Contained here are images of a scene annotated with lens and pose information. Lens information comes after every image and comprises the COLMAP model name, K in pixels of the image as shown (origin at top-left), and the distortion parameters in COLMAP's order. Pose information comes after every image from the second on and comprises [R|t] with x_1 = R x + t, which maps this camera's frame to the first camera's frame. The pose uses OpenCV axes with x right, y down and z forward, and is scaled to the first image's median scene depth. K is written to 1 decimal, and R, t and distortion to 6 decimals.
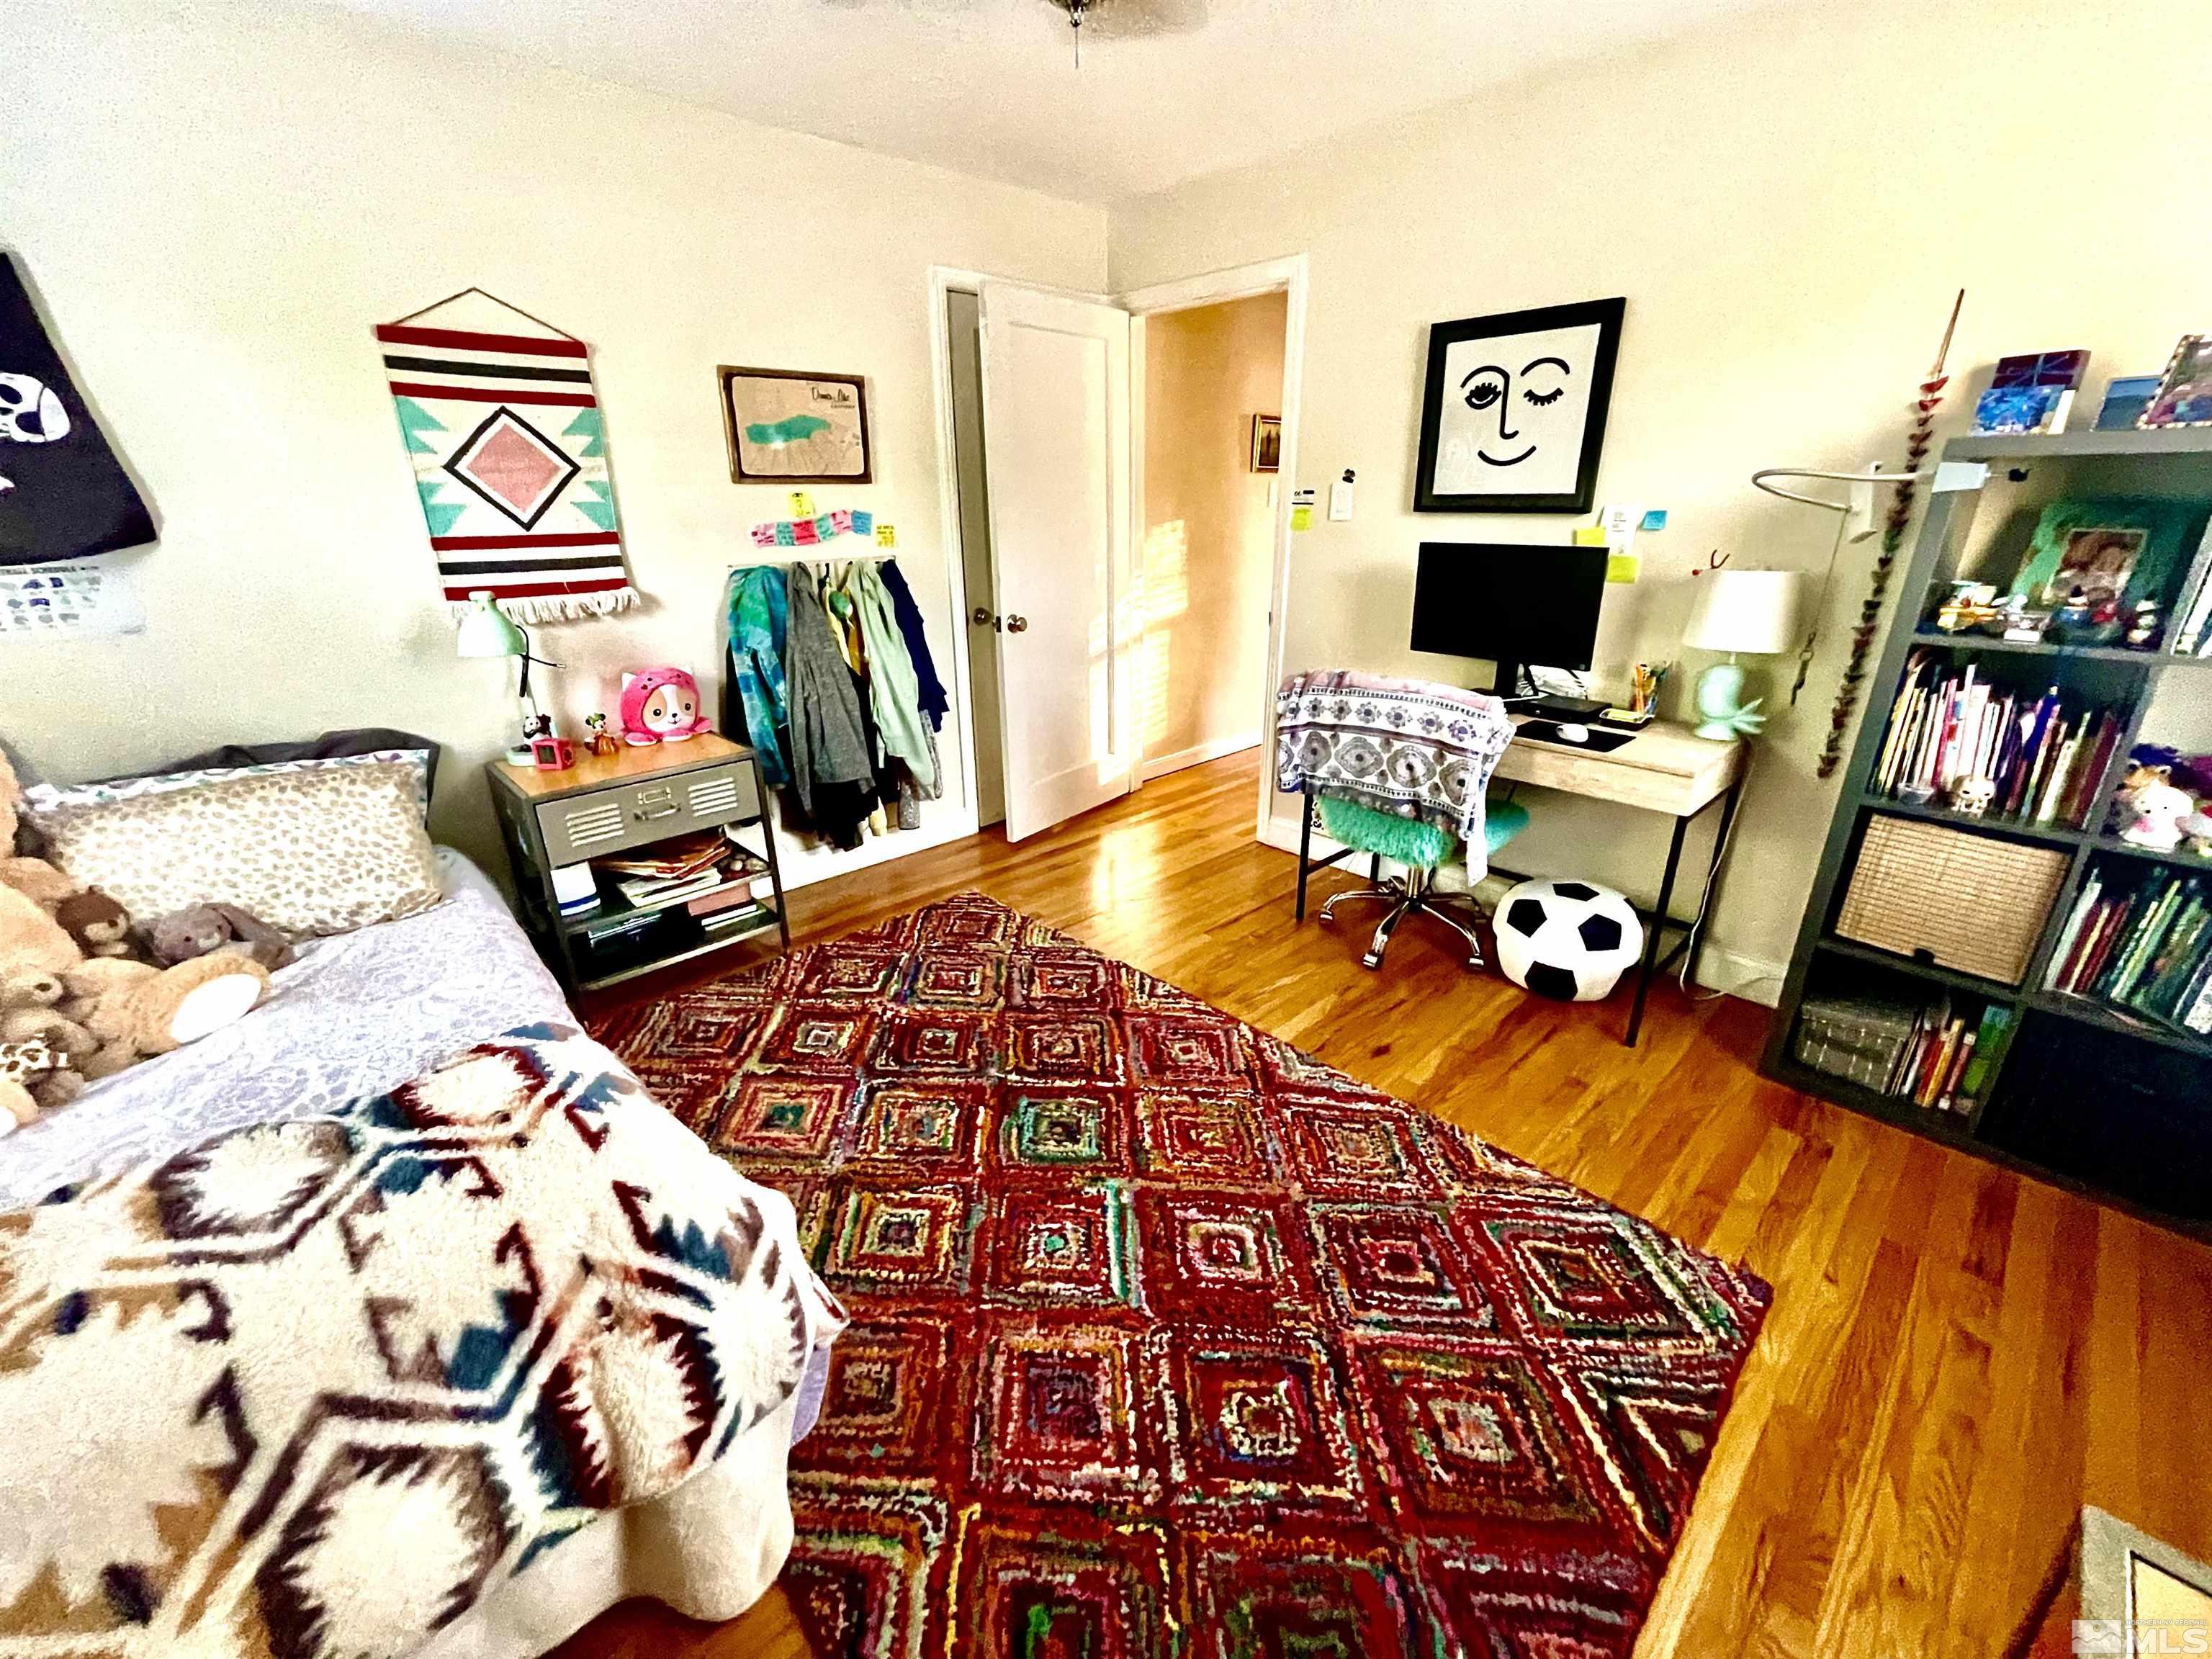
lens RADIAL K [[897.7, 0, 1097.4], [0, 897.7, 830.2], [0, 0, 1]] dist [-0.004197, -0.000768]
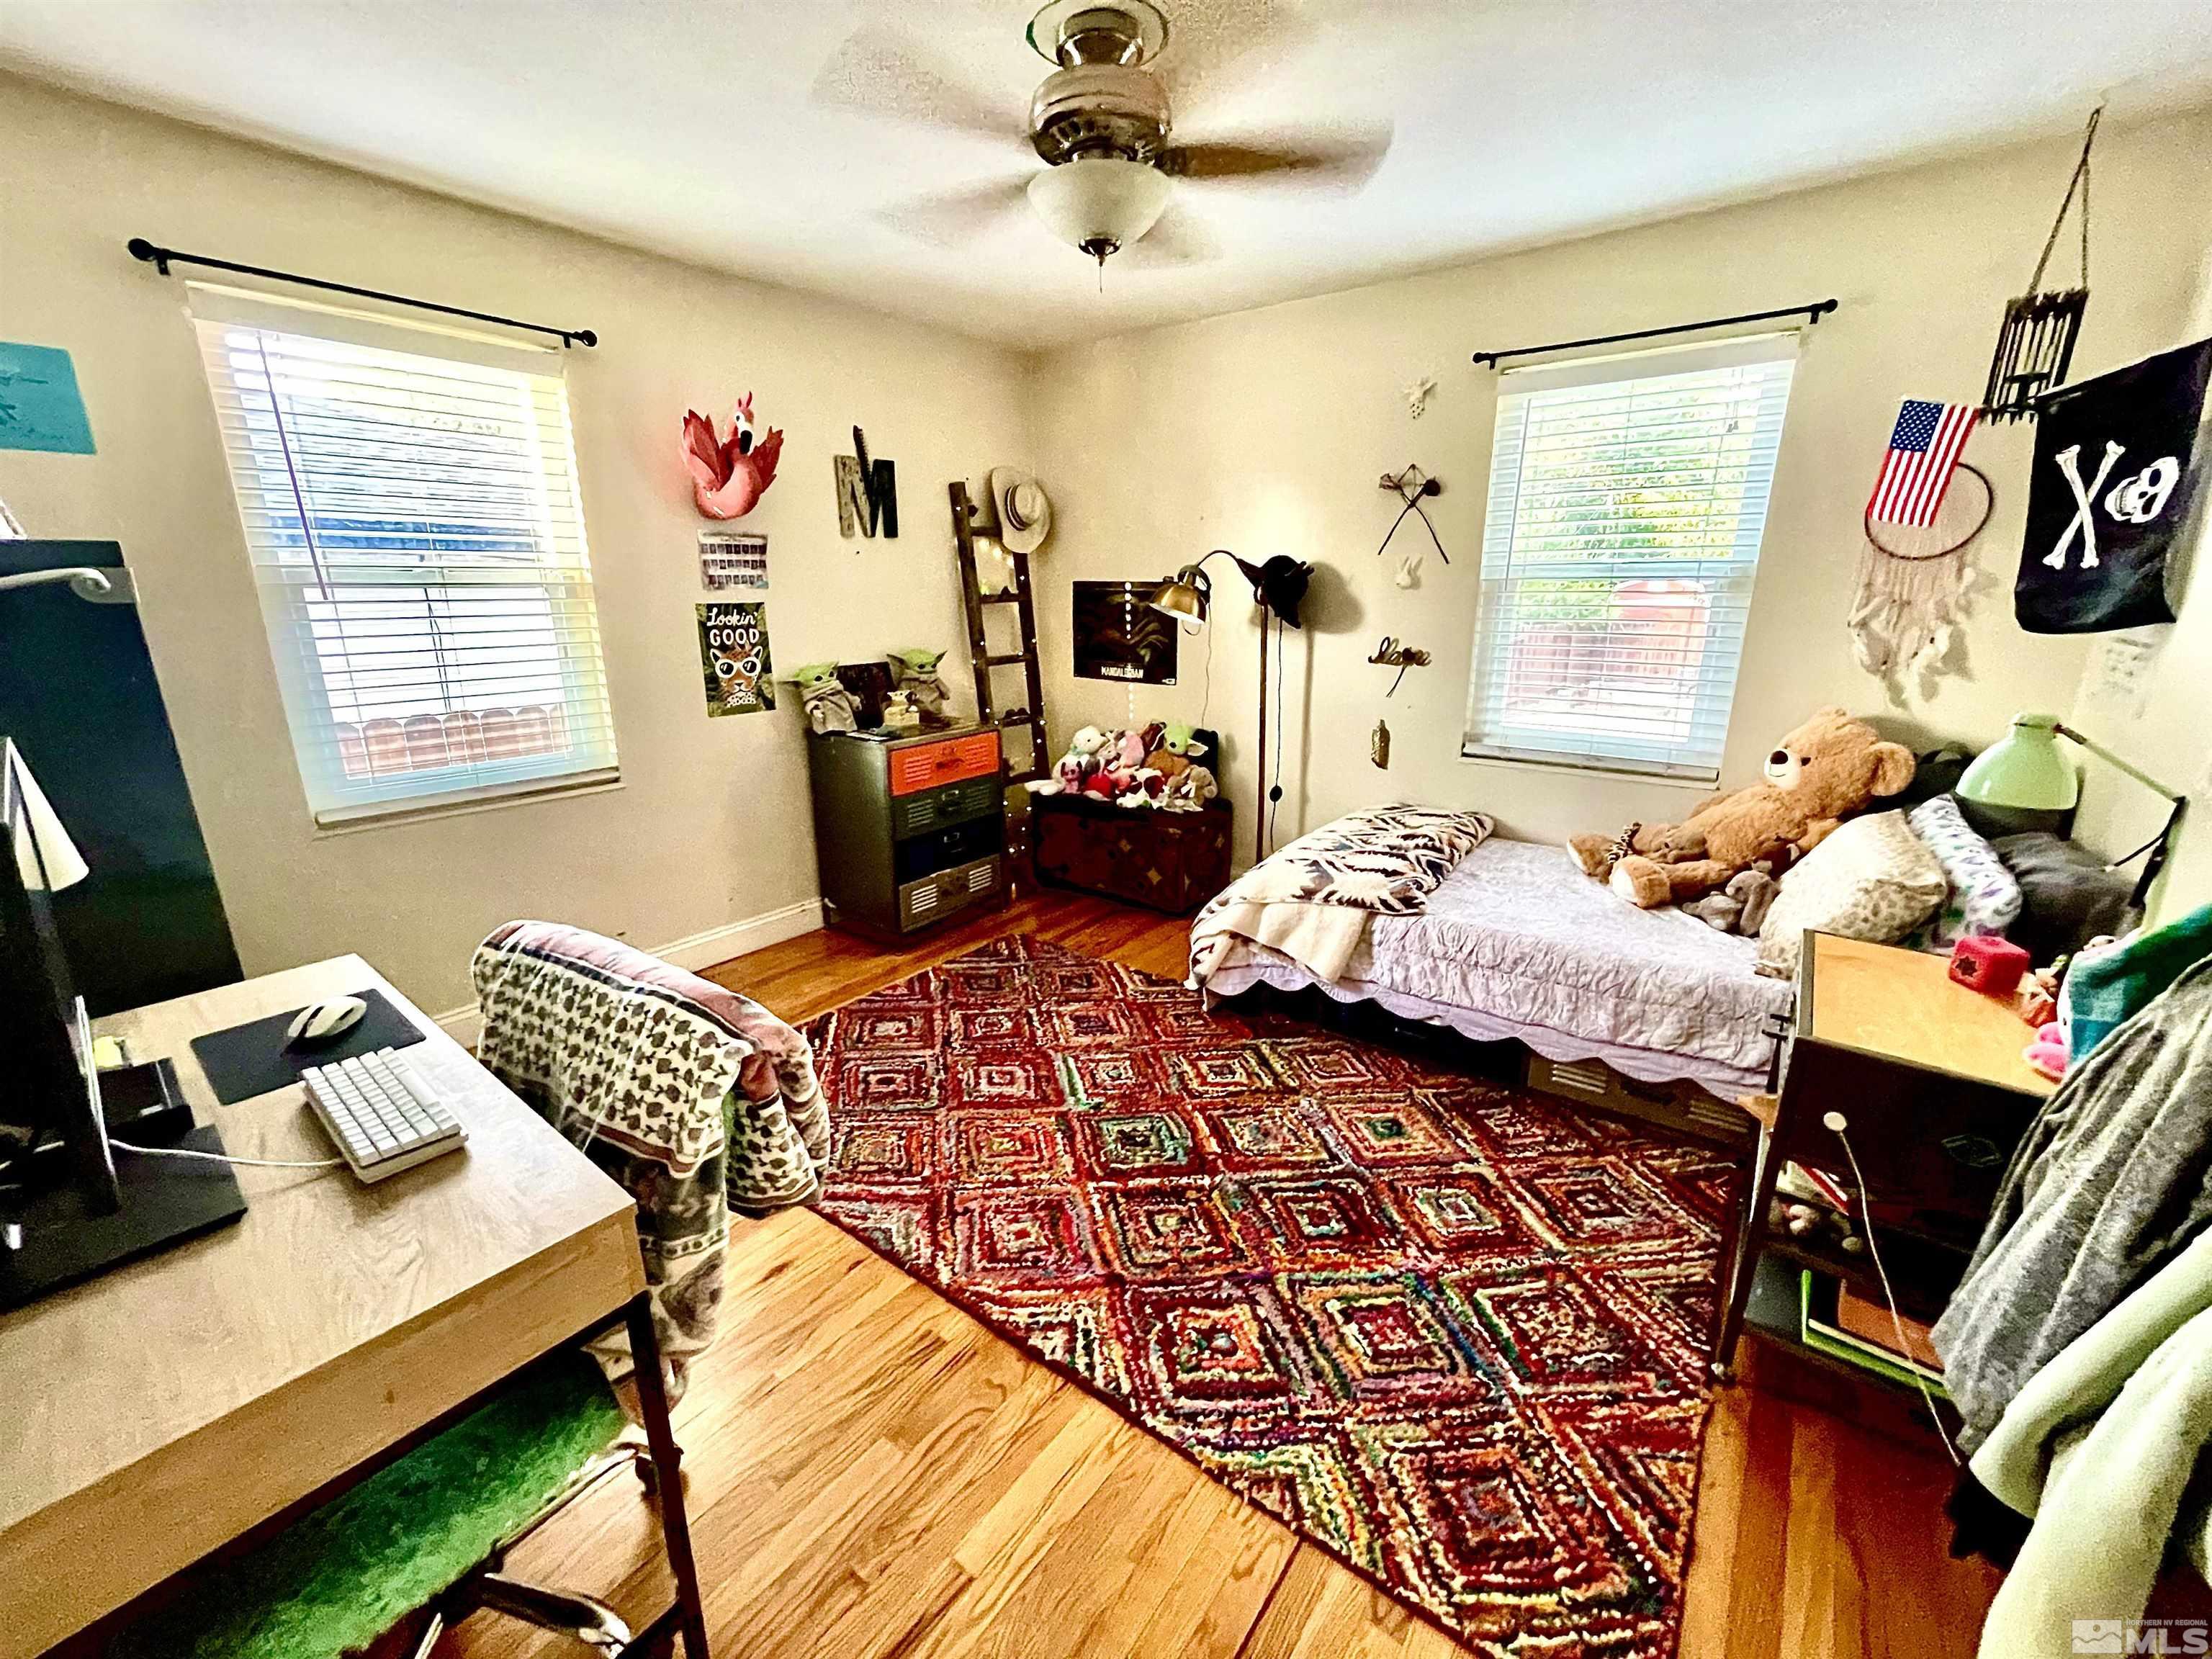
lens RADIAL K [[897.7, 0, 1097.4], [0, 897.7, 830.2], [0, 0, 1]] dist [-0.004197, -0.000768]
pose [[-0.988357, 0.056317, -0.141350, 0.141048], [-0.037718, 0.809302, 0.586180, -0.617131], [0.147406, 0.584686, -0.797755, 1.623710]]
